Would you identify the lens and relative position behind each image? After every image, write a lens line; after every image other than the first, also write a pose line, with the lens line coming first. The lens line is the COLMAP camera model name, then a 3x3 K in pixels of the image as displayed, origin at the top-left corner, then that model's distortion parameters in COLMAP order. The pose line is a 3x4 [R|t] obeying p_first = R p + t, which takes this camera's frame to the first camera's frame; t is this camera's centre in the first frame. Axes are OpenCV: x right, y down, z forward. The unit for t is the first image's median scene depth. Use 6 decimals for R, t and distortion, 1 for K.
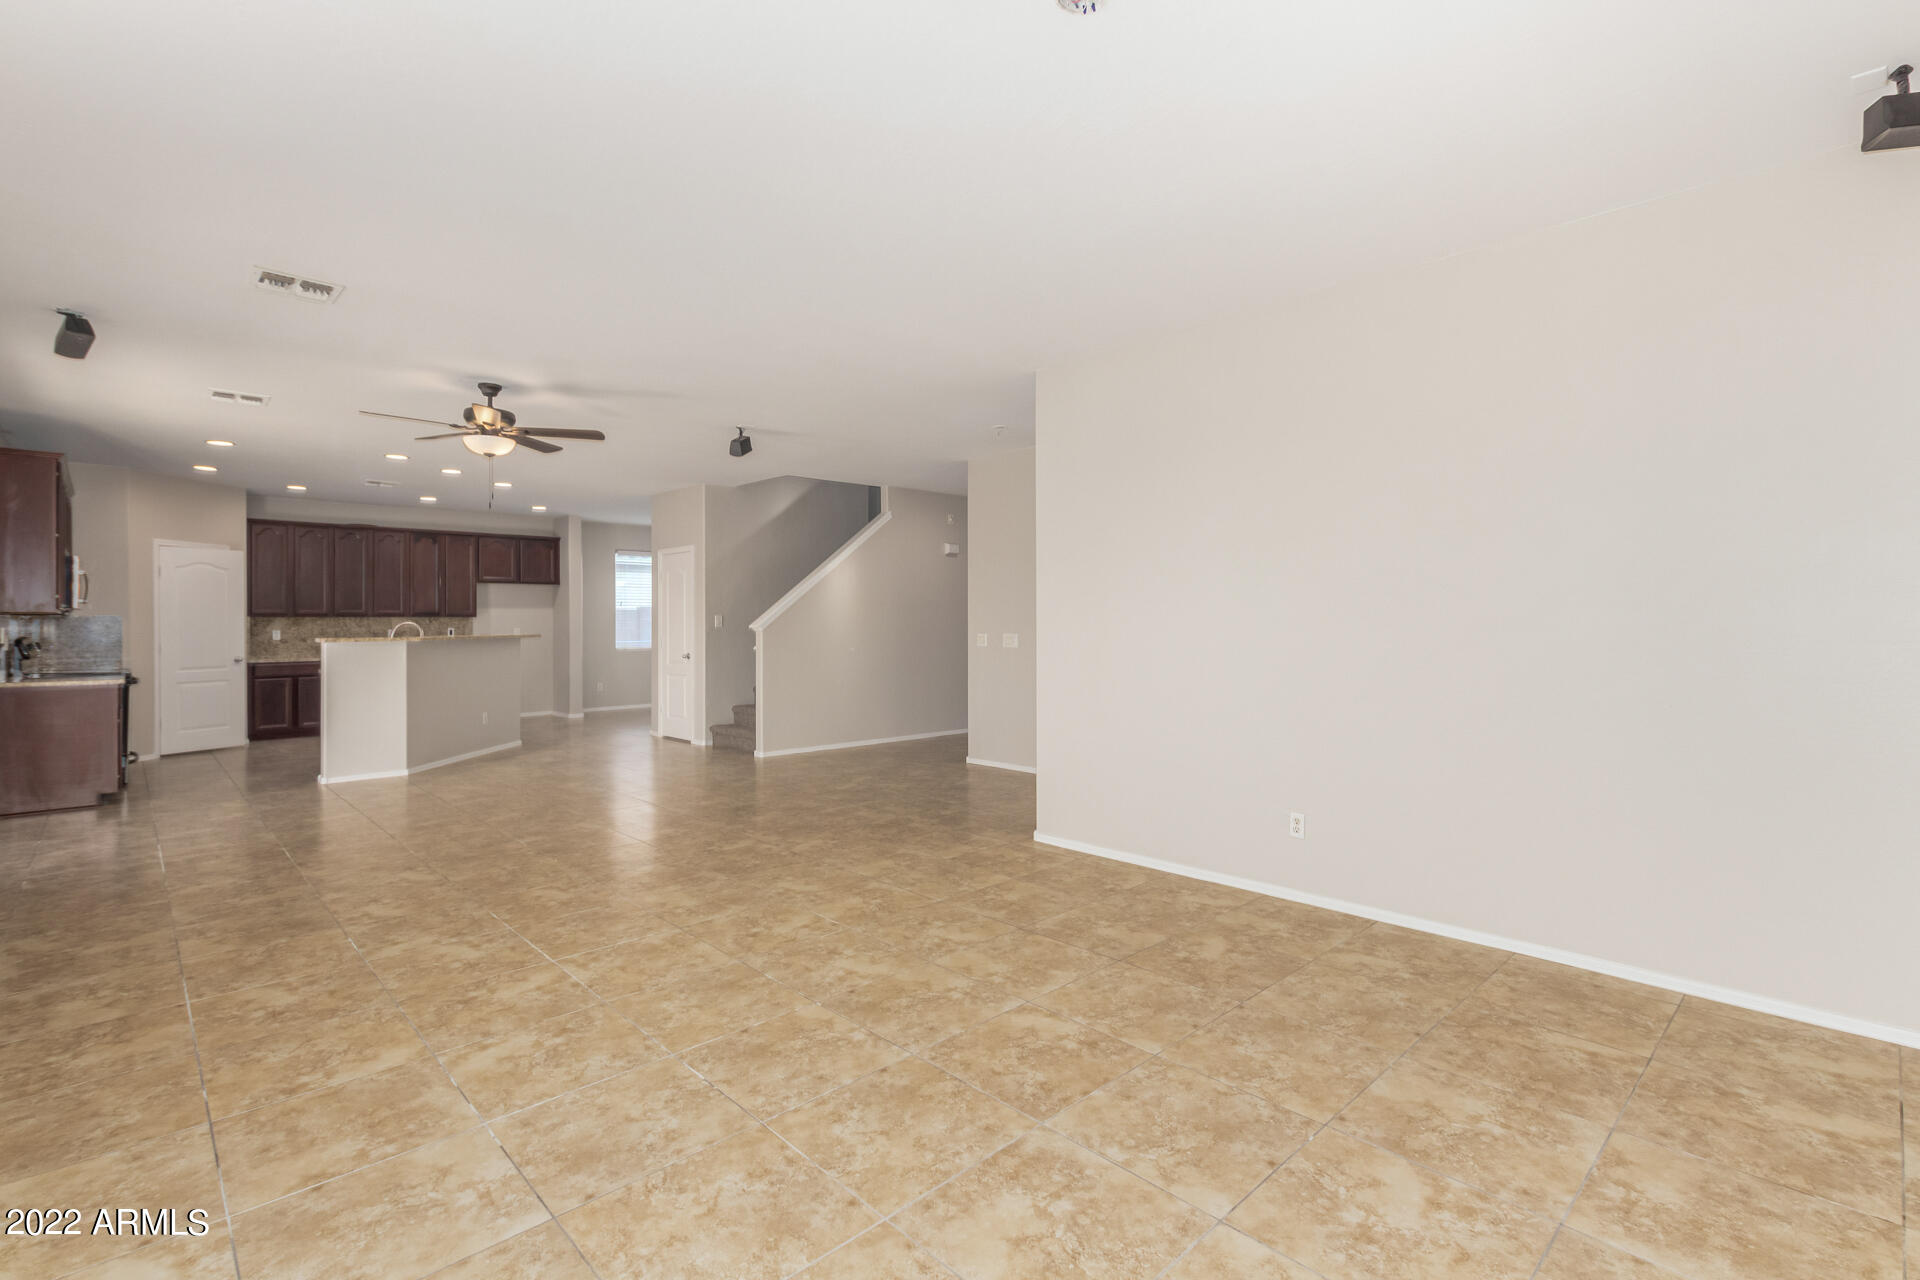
lens RADIAL K [[852.2, 0, 969.4], [0, 852.2, 632.7], [0, 0, 1]] dist [0.002540, -0.001028]
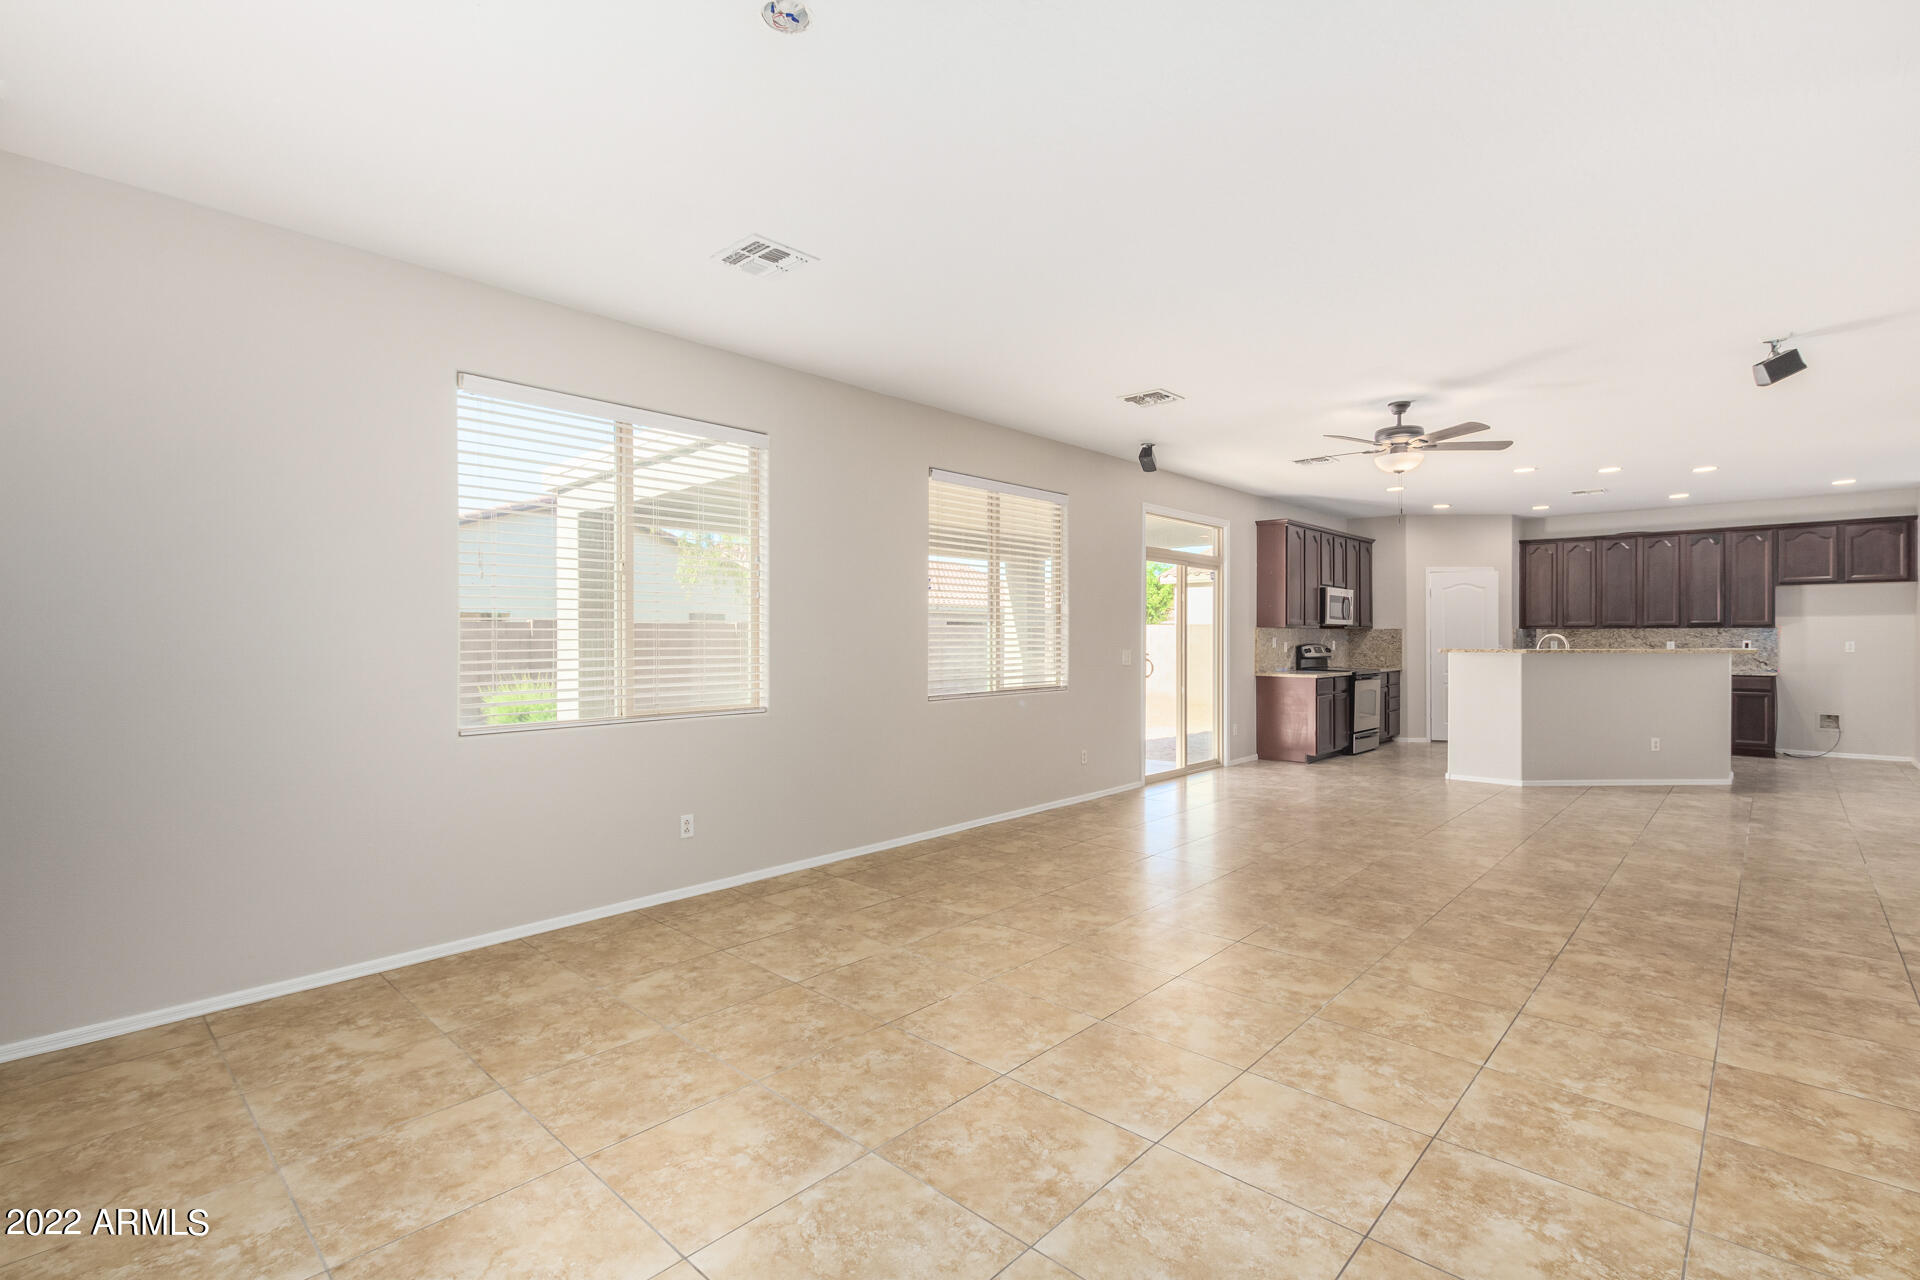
lens RADIAL K [[852.2, 0, 973.2], [0, 852.2, 636.1], [0, 0, 1]] dist [0.002540, -0.001028]
pose [[0.086116, 0.003670, -0.996278, 0.675646], [-0.012383, 0.999920, 0.002613, -0.009873], [0.996208, 0.012112, 0.086155, 0.651692]]
